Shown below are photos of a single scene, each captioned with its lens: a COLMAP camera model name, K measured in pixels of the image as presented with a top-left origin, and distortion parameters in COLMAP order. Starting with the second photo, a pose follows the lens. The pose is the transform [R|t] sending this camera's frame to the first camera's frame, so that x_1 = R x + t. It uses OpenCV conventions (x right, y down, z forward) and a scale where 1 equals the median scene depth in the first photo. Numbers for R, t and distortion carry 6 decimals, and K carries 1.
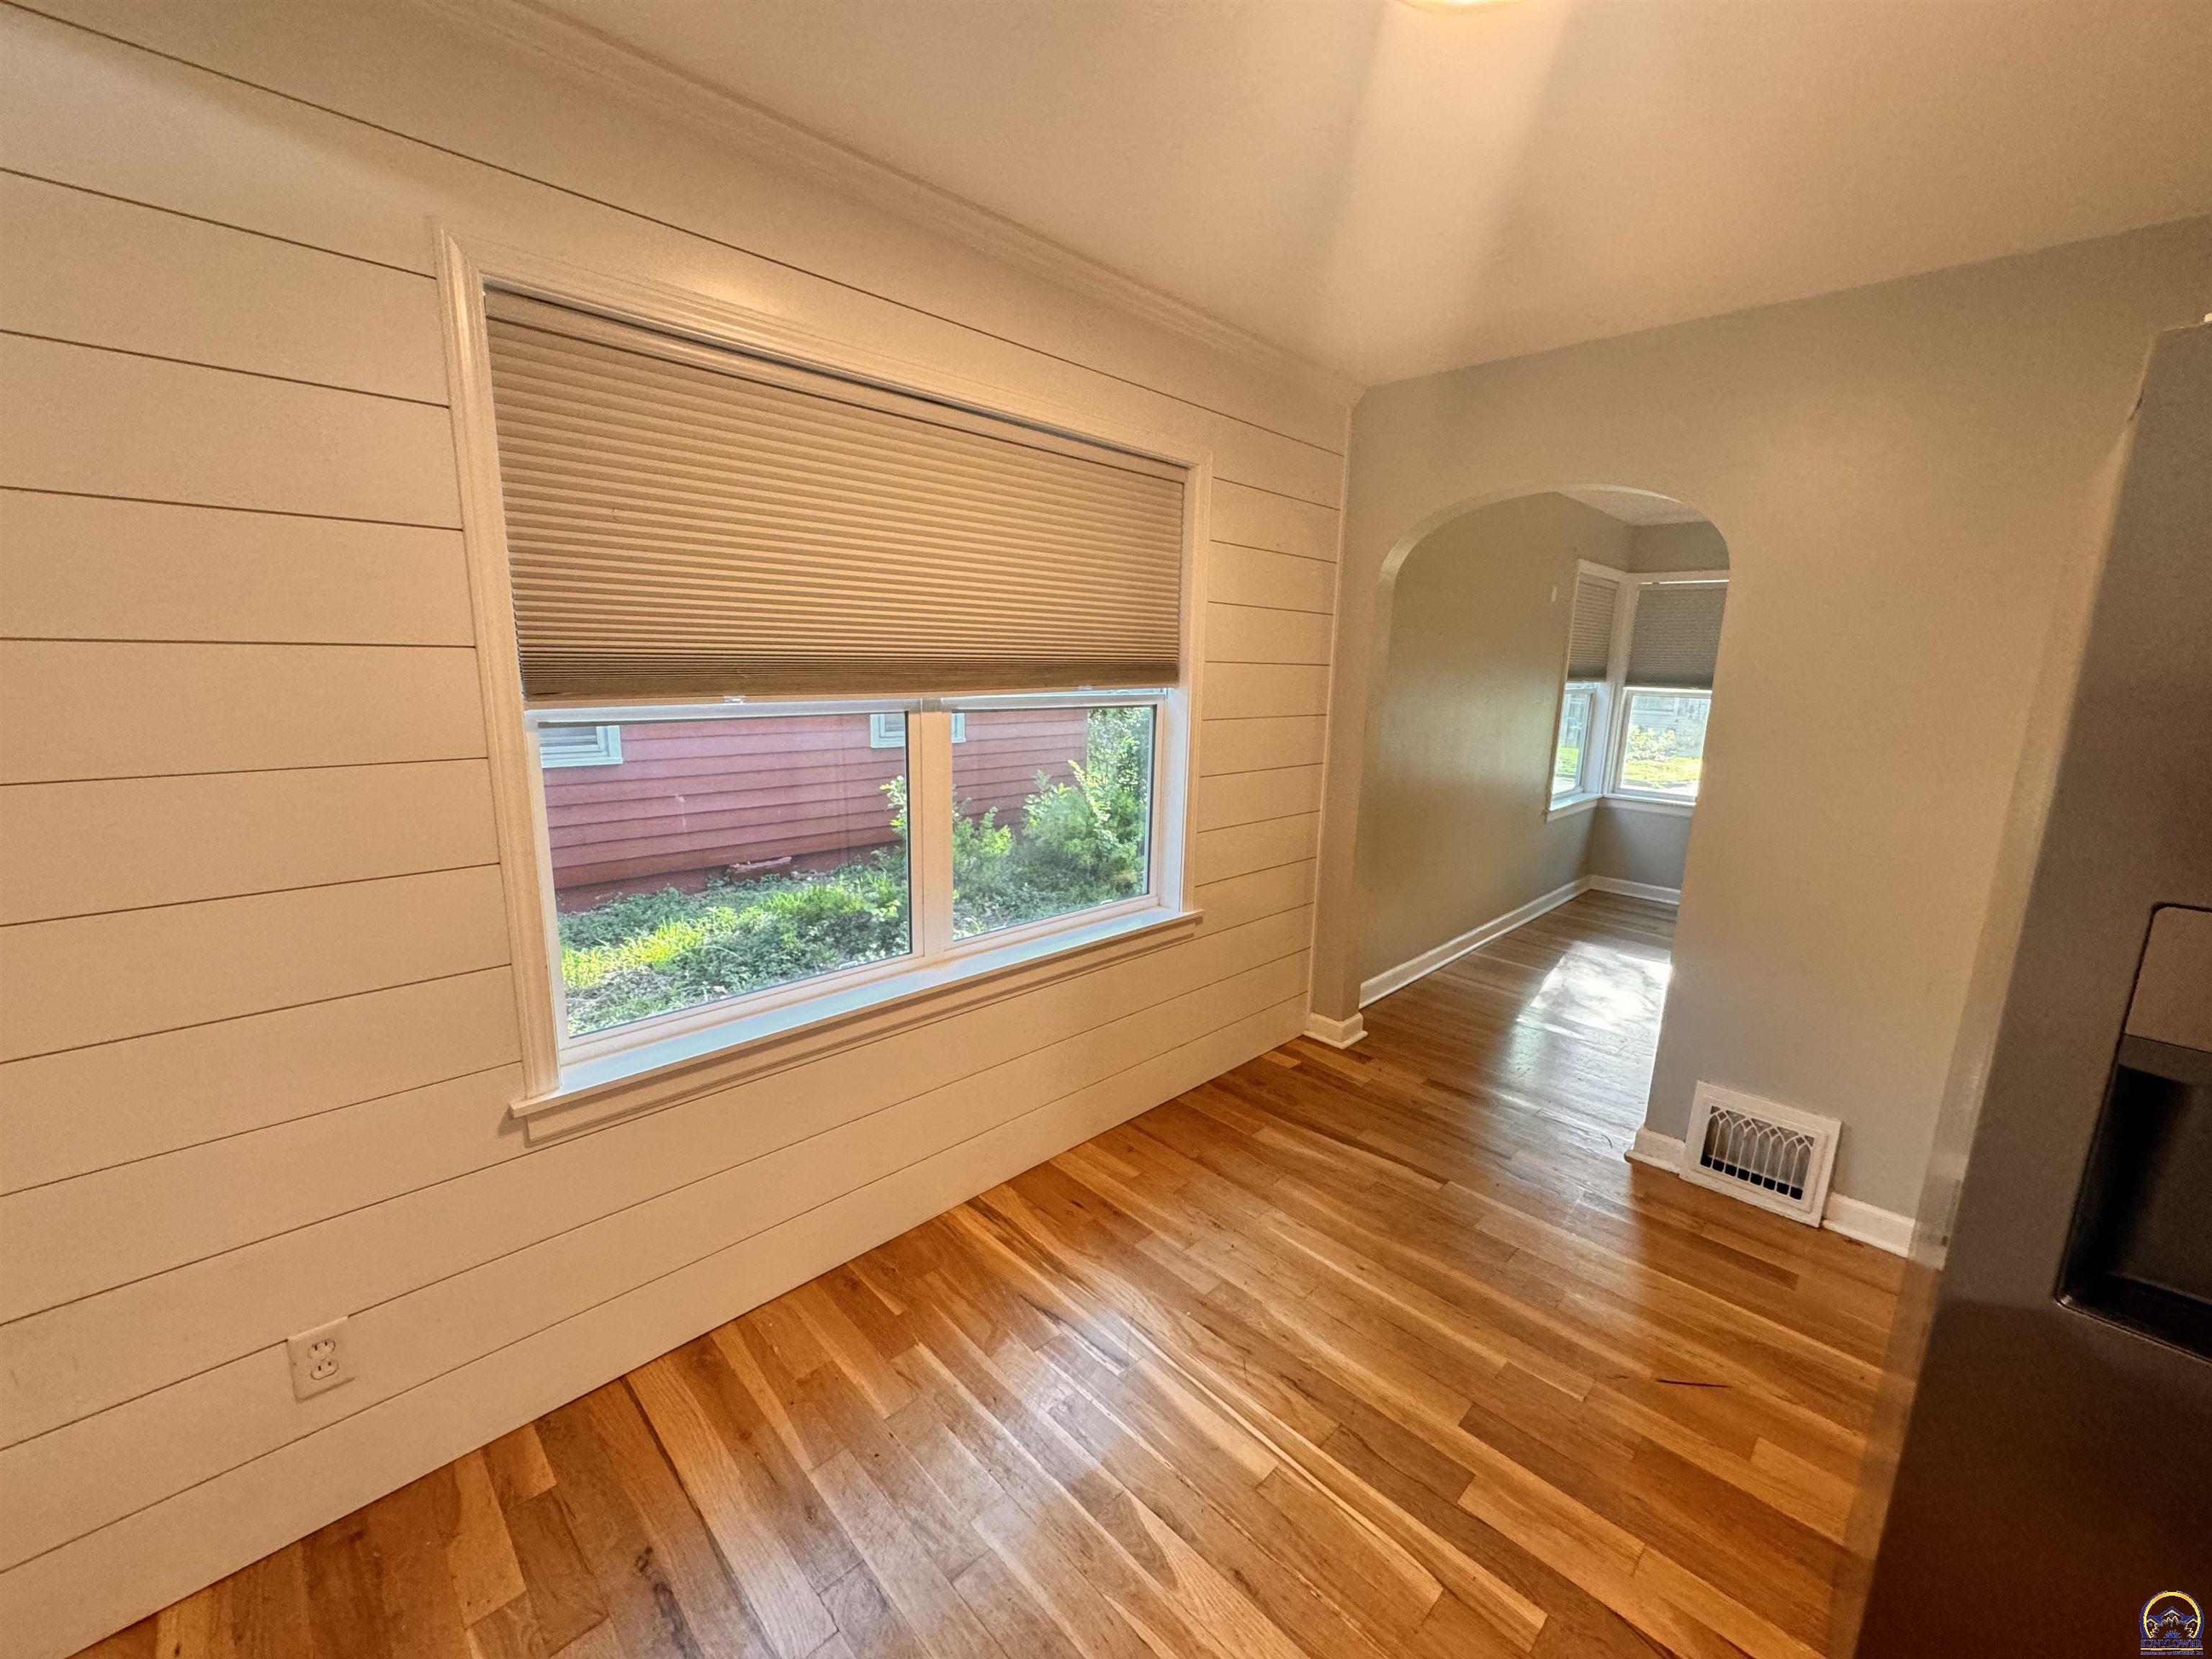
lens RADIAL K [[877.7, 0, 1106.0], [0, 877.7, 829.5], [0, 0, 1]] dist [-0.000939, -0.000016]
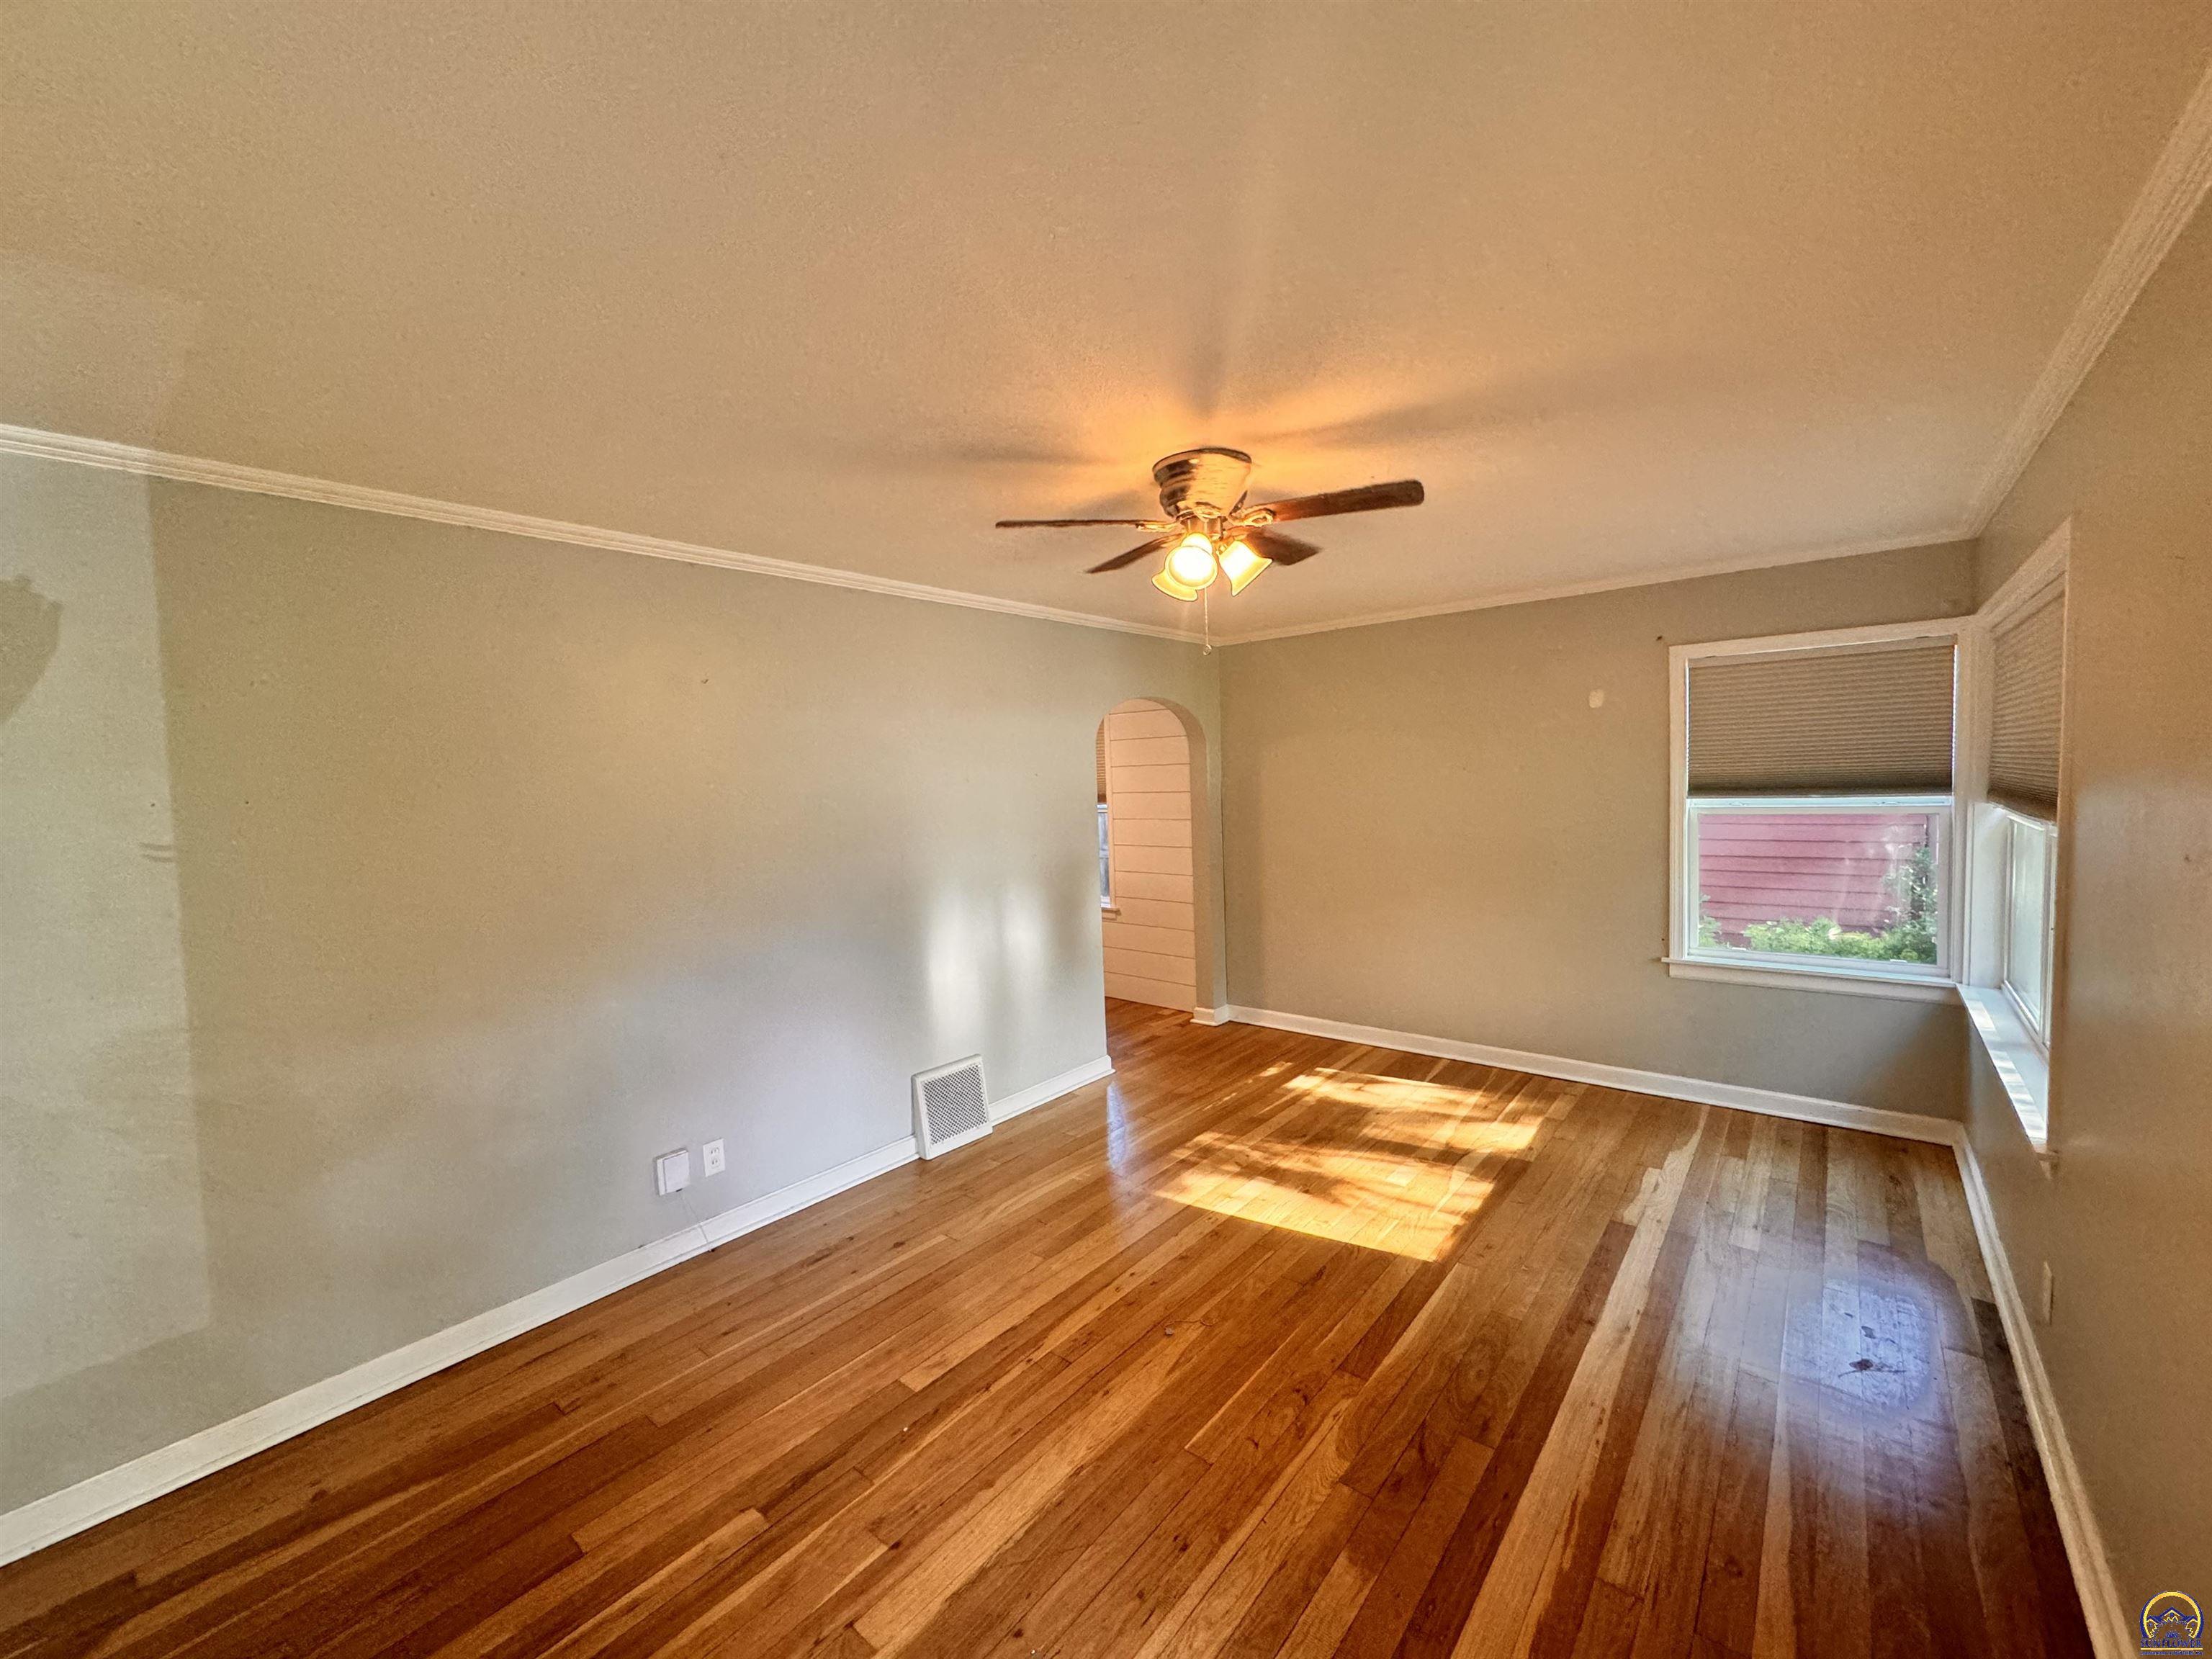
lens RADIAL K [[877.7, 0, 1106.0], [0, 877.7, 829.5], [0, 0, 1]] dist [-0.000939, -0.000016]
pose [[0.089352, 0.023876, -0.995714, 1.411130], [-0.172412, 0.984991, 0.008147, -0.064948], [0.980964, 0.170945, 0.092128, 0.483649]]
